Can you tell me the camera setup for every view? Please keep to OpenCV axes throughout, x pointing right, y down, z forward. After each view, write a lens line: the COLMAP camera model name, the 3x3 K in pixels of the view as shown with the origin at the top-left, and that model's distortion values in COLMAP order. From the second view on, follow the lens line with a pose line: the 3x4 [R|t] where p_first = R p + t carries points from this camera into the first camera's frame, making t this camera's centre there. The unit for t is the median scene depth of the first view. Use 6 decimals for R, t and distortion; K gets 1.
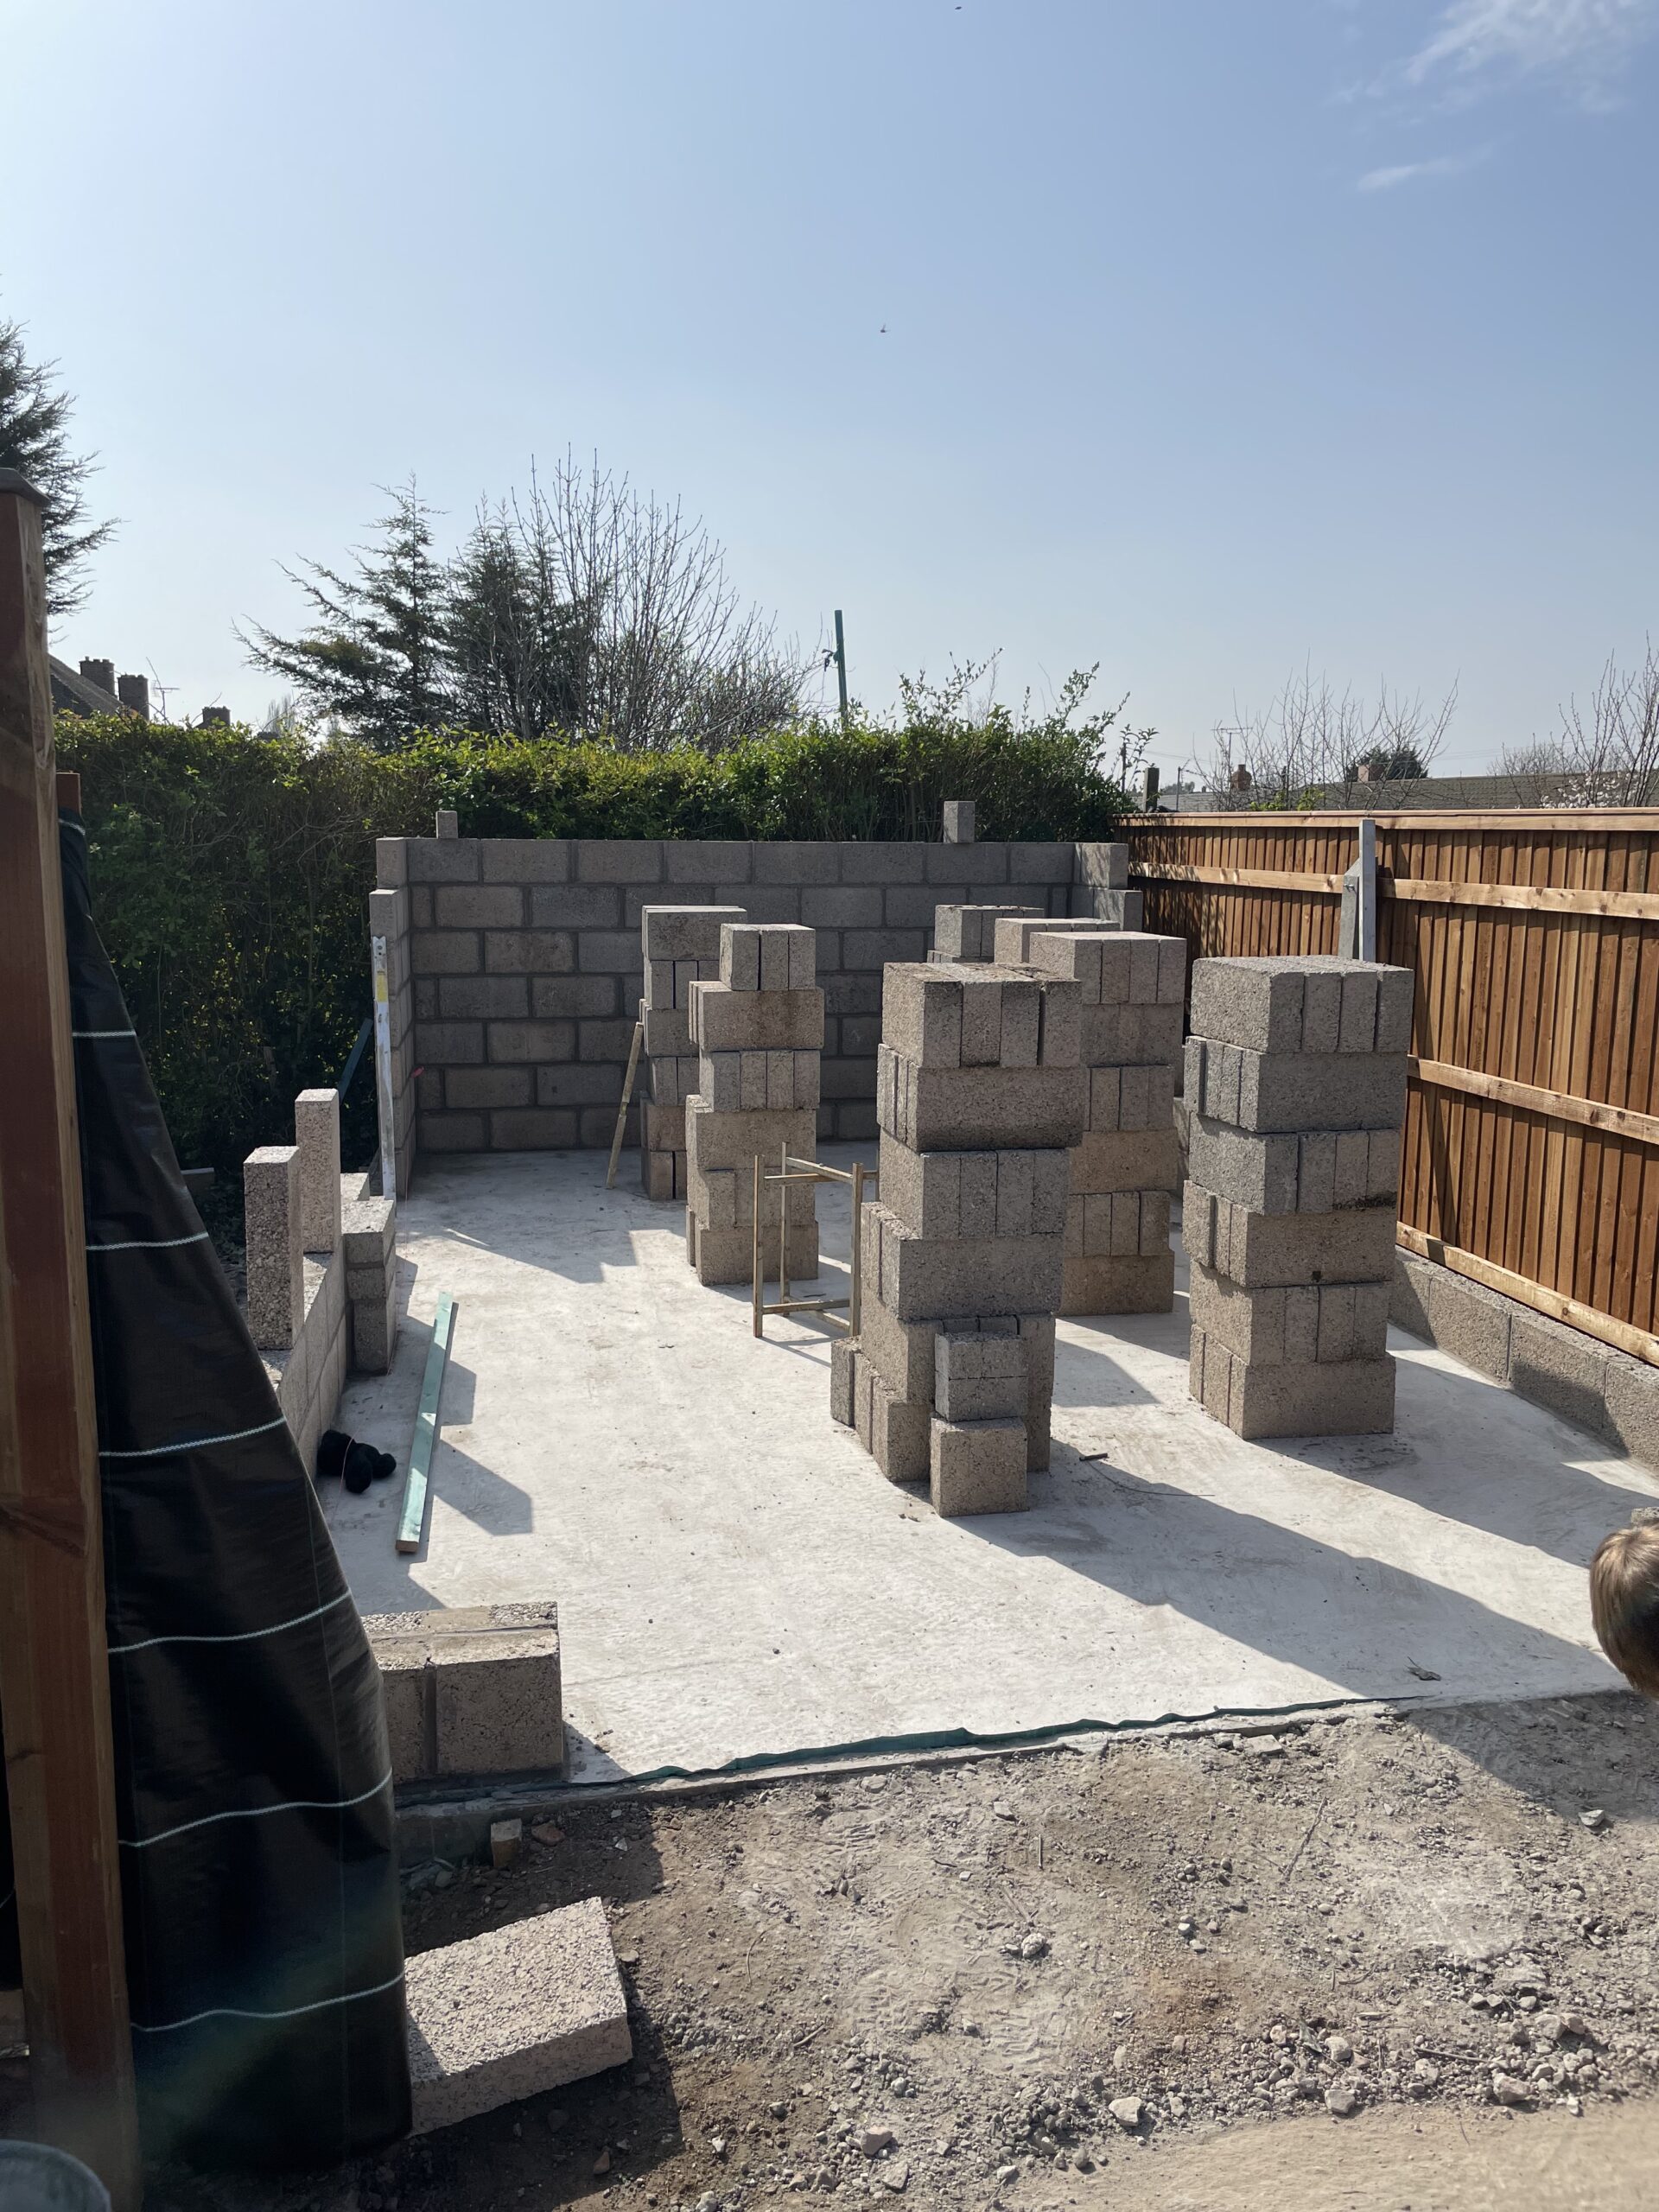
lens RADIAL K [[1670.2, 0, 816.5], [0, 1670.2, 1119.1], [0, 0, 1]] dist [0.031921, -0.007667]
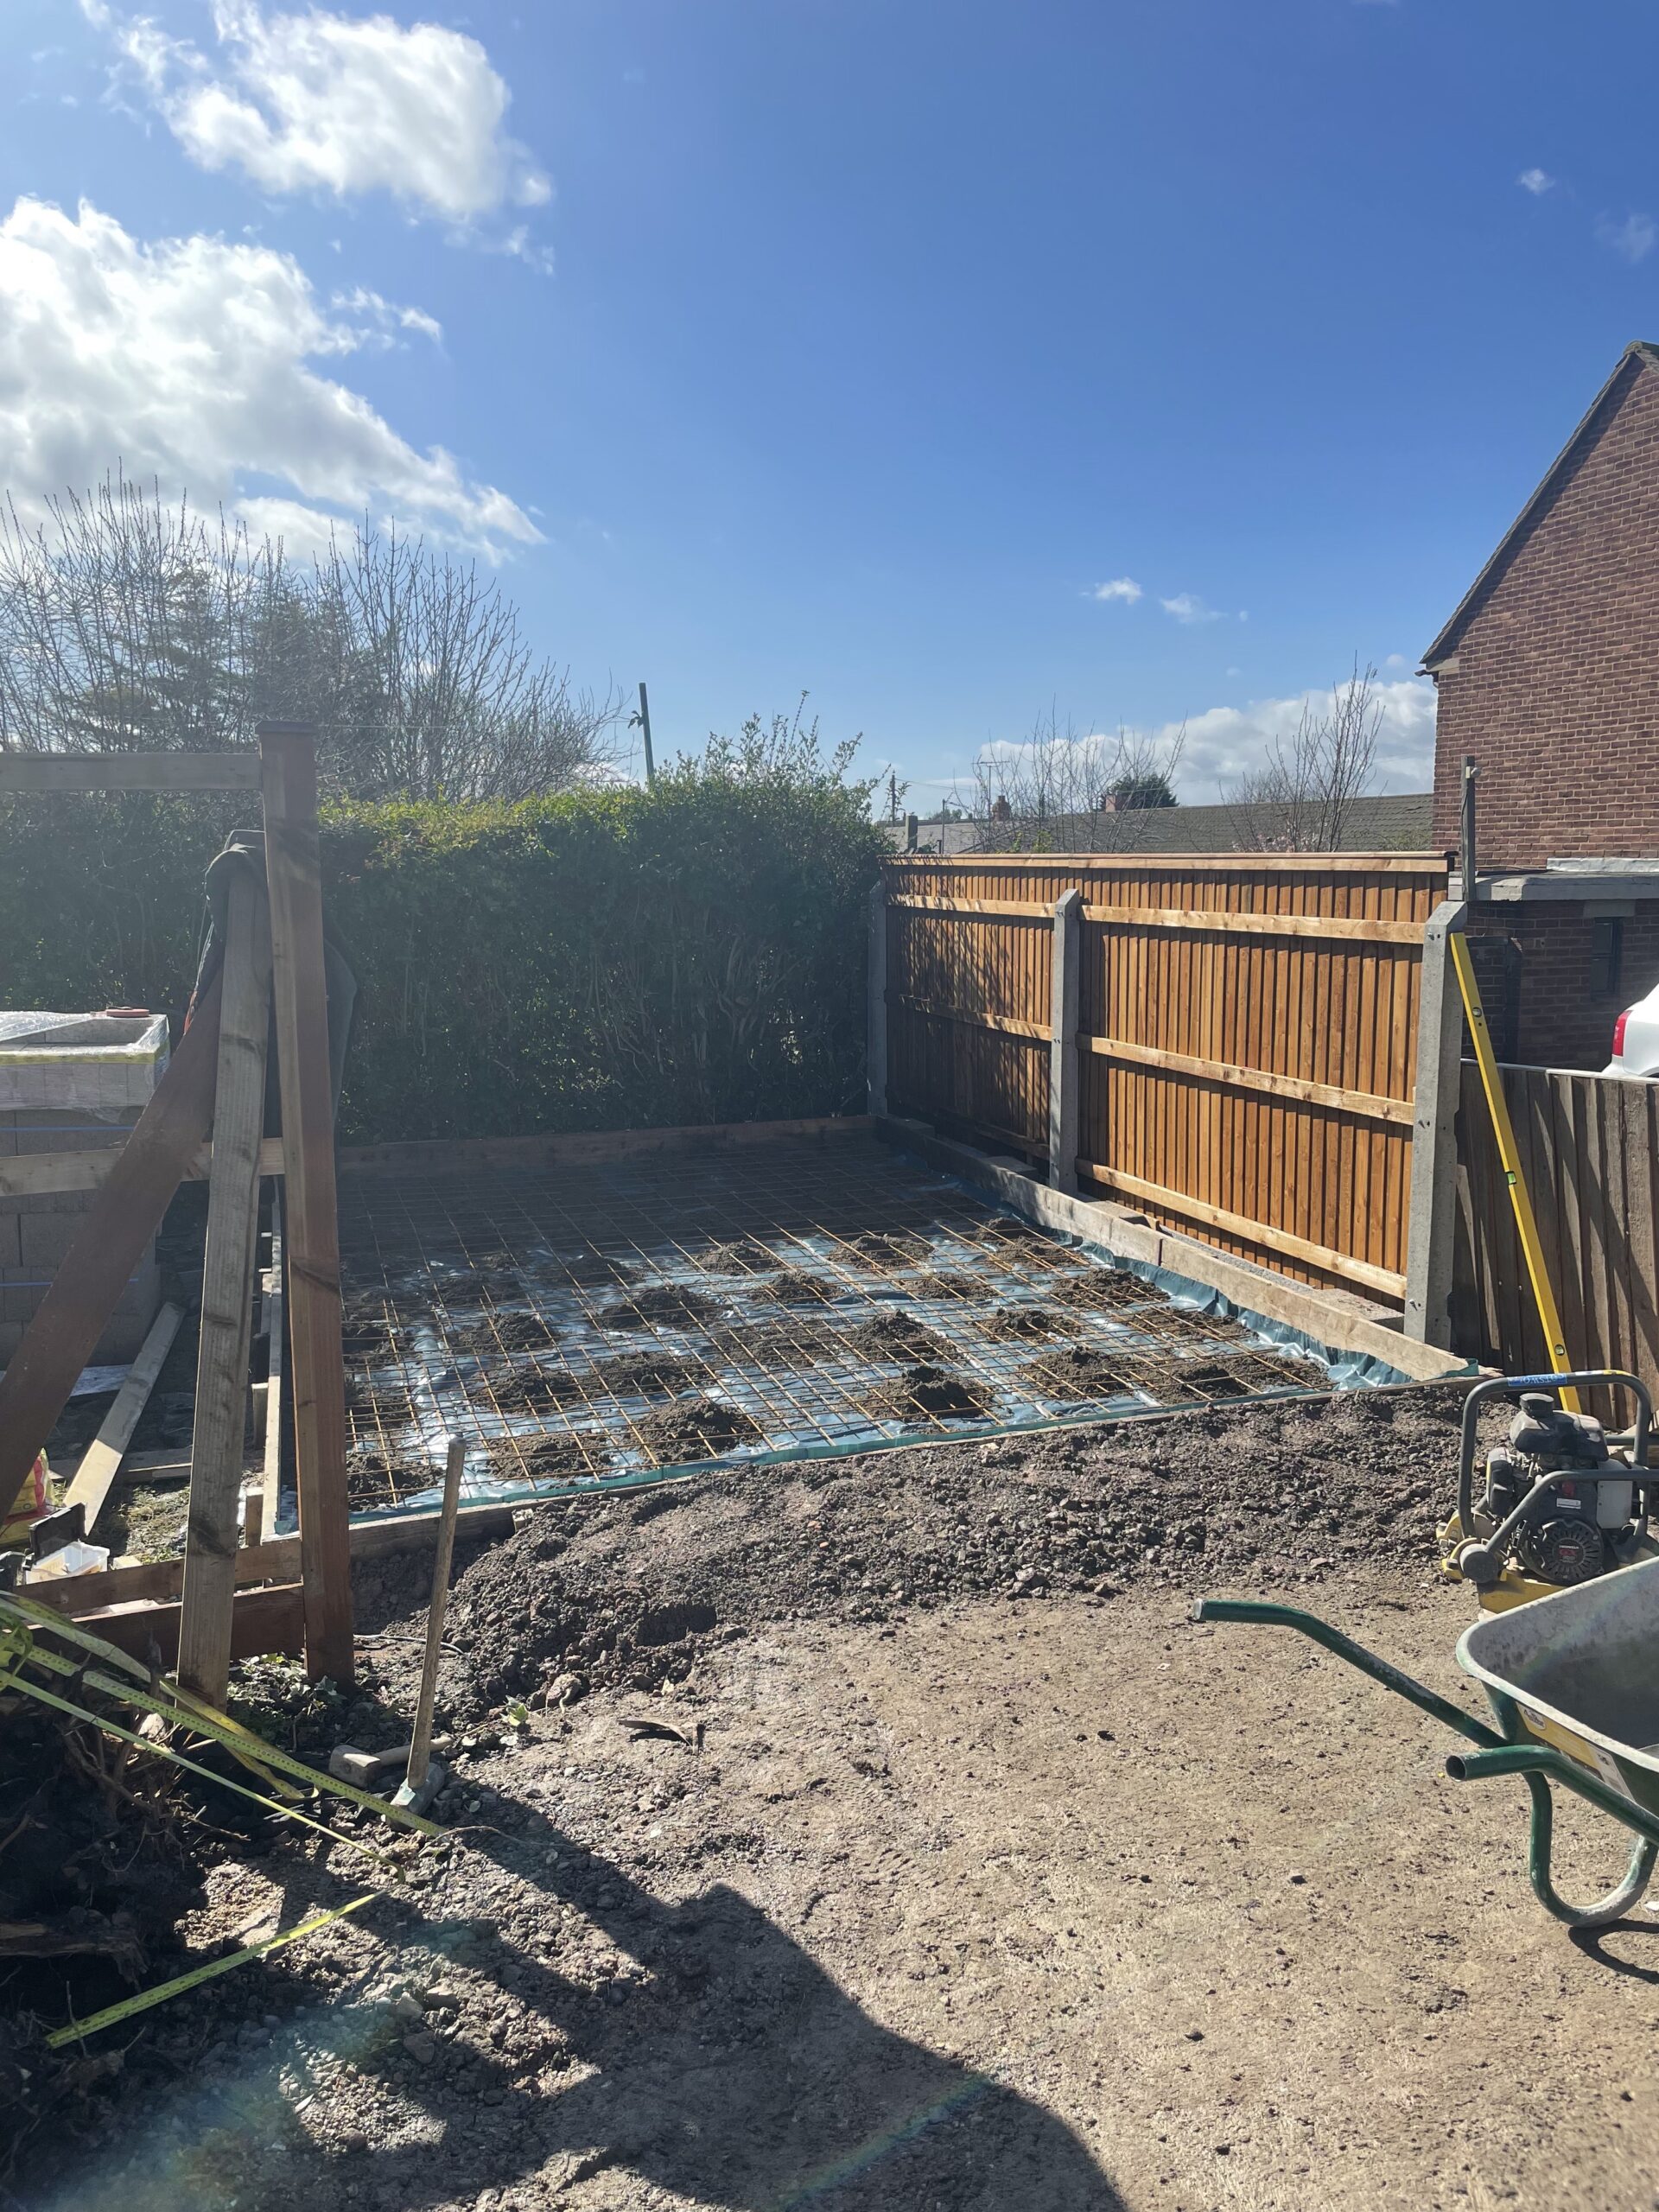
lens RADIAL K [[1670.2, 0, 831.5], [0, 1670.2, 1106.1], [0, 0, 1]] dist [0.031921, -0.007667]
pose [[0.989999, -0.035388, 0.136564, -0.043515], [0.038682, 0.999019, -0.021542, 0.035329], [-0.135667, 0.026609, 0.990397, -0.279610]]
